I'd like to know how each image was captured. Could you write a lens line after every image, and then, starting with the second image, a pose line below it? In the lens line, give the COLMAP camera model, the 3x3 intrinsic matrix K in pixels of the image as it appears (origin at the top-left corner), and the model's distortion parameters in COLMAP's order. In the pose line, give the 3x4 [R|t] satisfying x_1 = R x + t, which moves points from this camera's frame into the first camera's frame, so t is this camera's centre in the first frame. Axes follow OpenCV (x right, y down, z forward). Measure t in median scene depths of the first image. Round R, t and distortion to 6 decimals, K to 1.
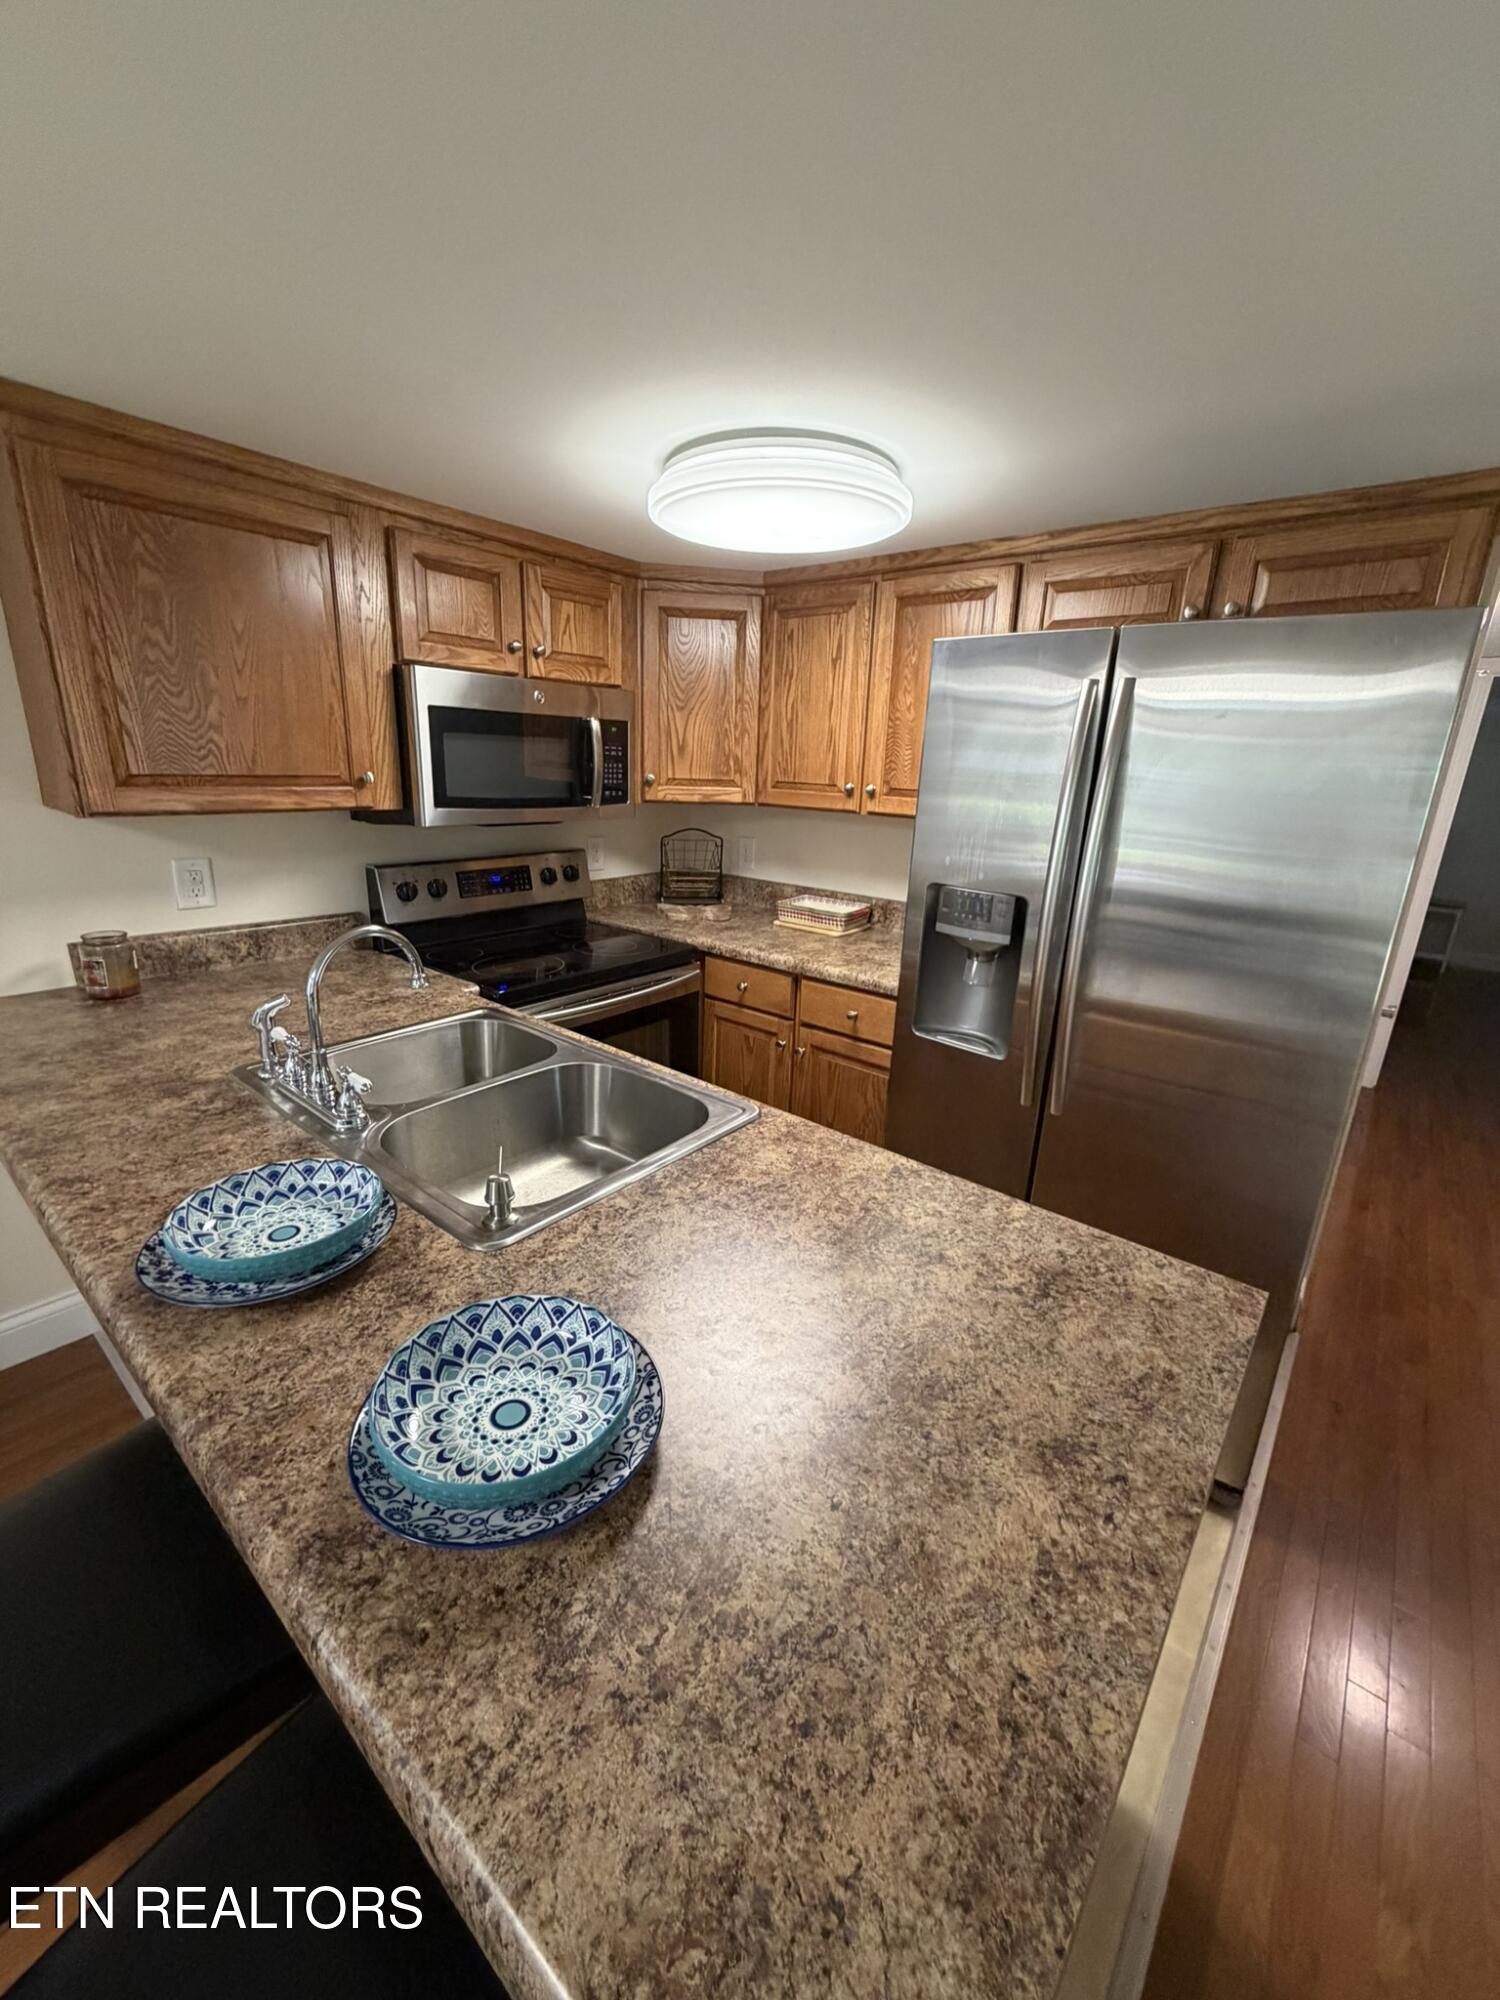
lens RADIAL K [[795.1, 0, 747.3], [0, 795.1, 989.8], [0, 0, 1]] dist [-0.001348, 0.000469]
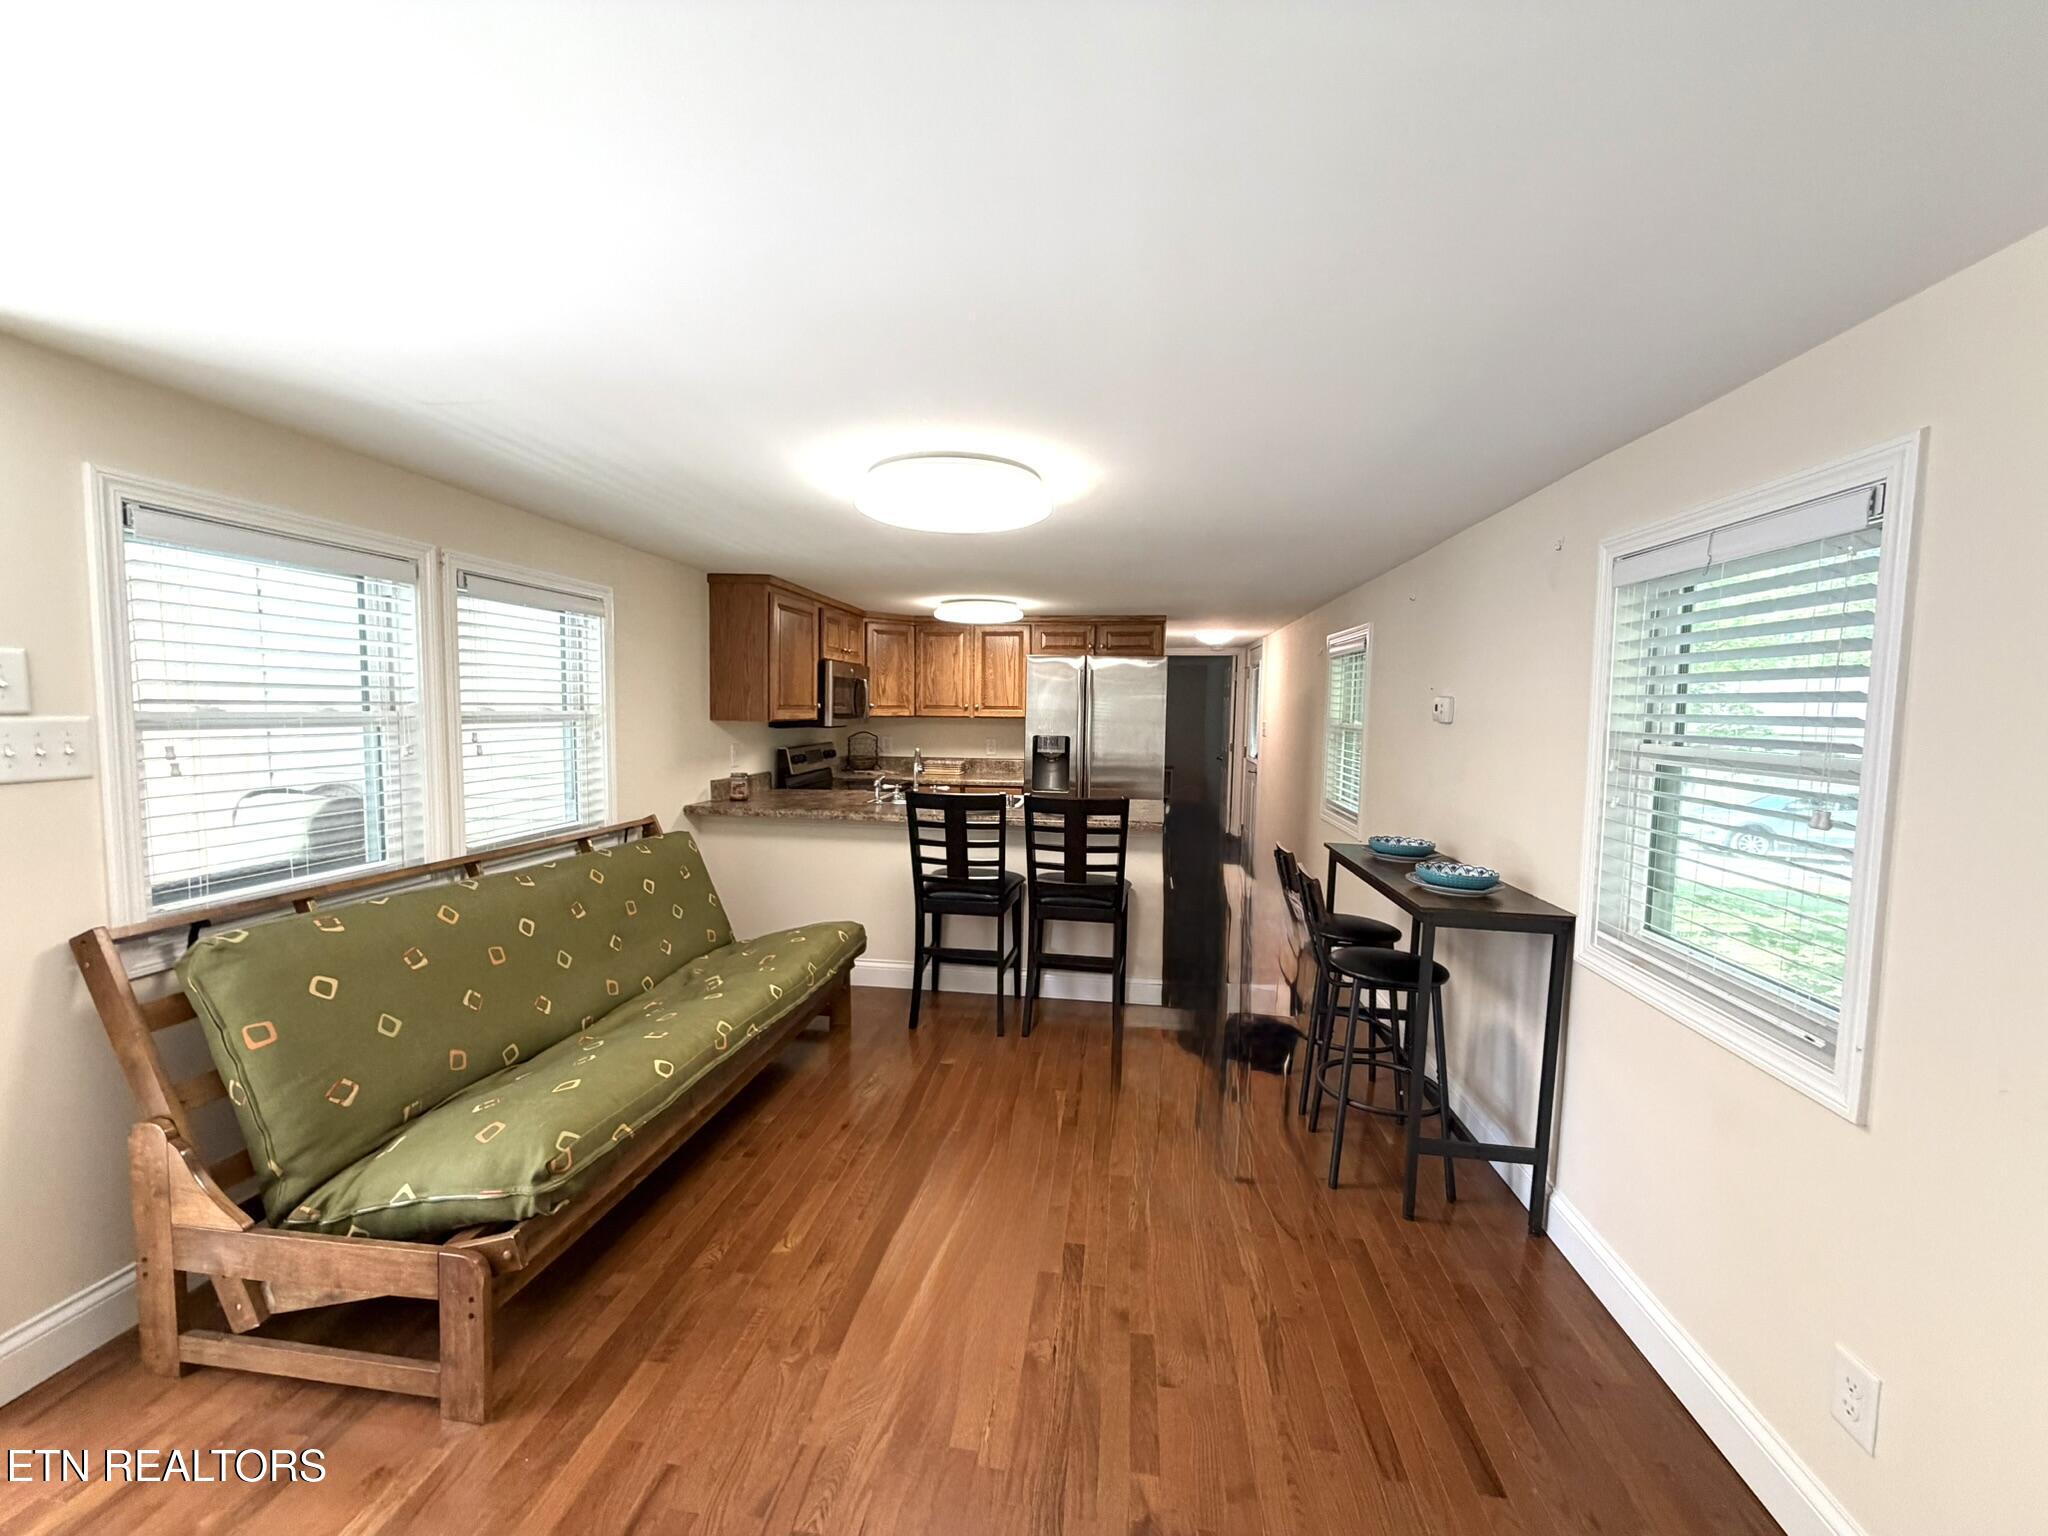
lens RADIAL K [[814.1, 0, 1015.3], [0, 814.1, 770.3], [0, 0, 1]] dist [-0.001348, 0.000469]
pose [[0.851195, -0.068866, 0.520312, -1.305354], [0.166775, 0.975464, -0.143724, 0.380874], [-0.497648, 0.209112, 0.841795, -1.346510]]
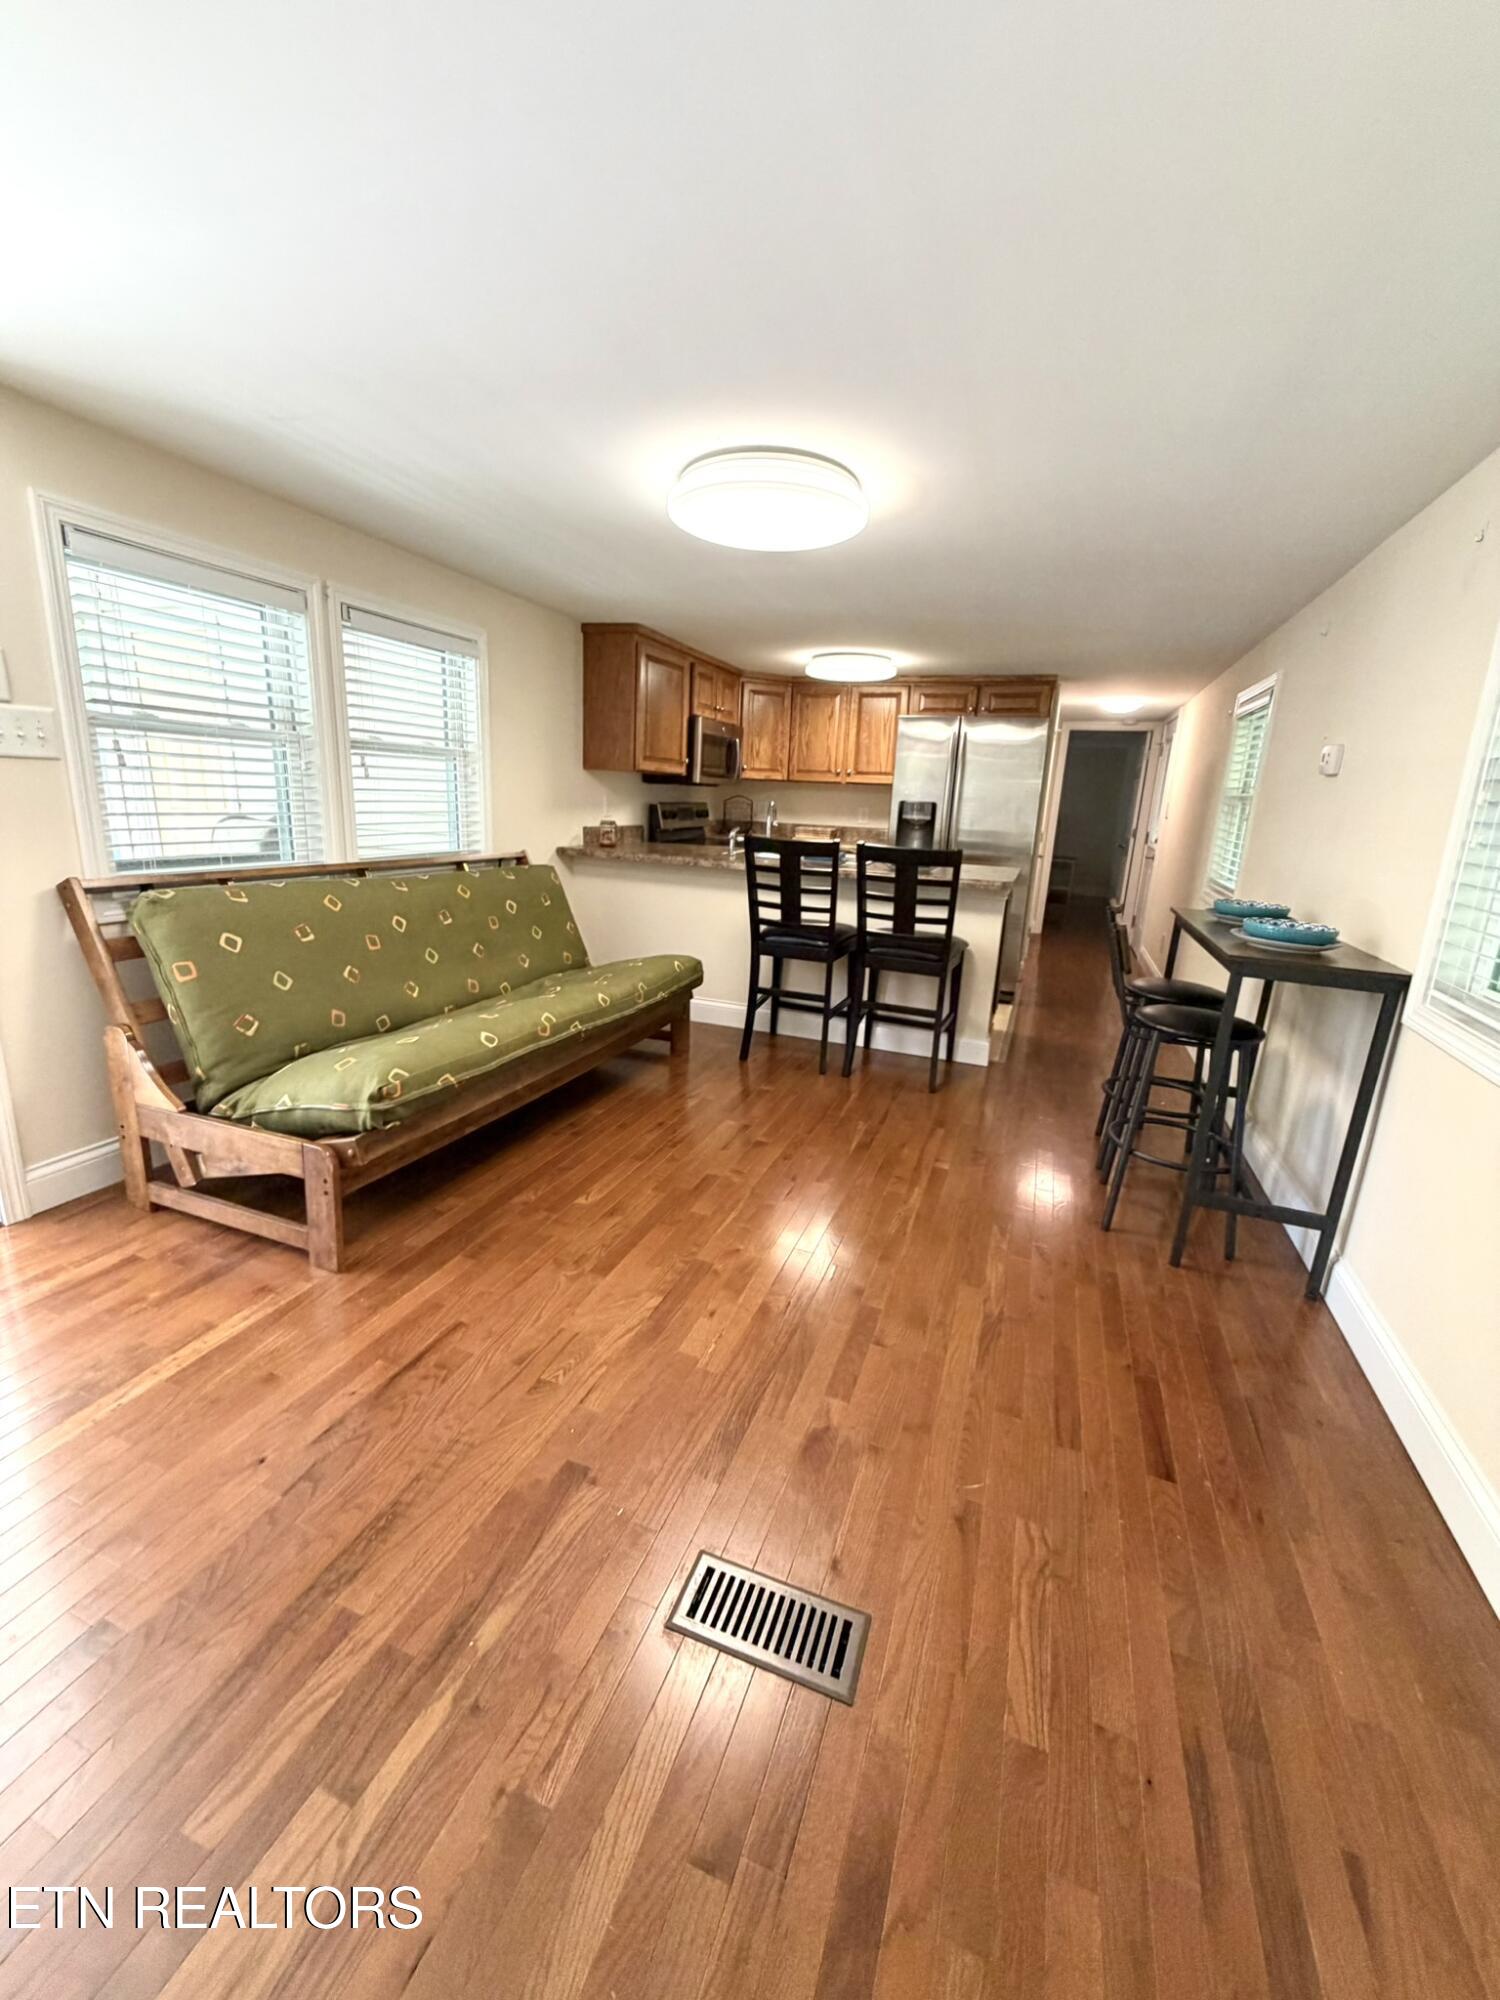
lens RADIAL K [[795.1, 0, 747.3], [0, 795.1, 989.8], [0, 0, 1]] dist [-0.001348, 0.000469]
pose [[0.946712, -0.075213, 0.313175, -1.168931], [0.083871, 0.996375, -0.014247, 0.507474], [-0.310968, 0.039754, 0.949589, -1.422212]]
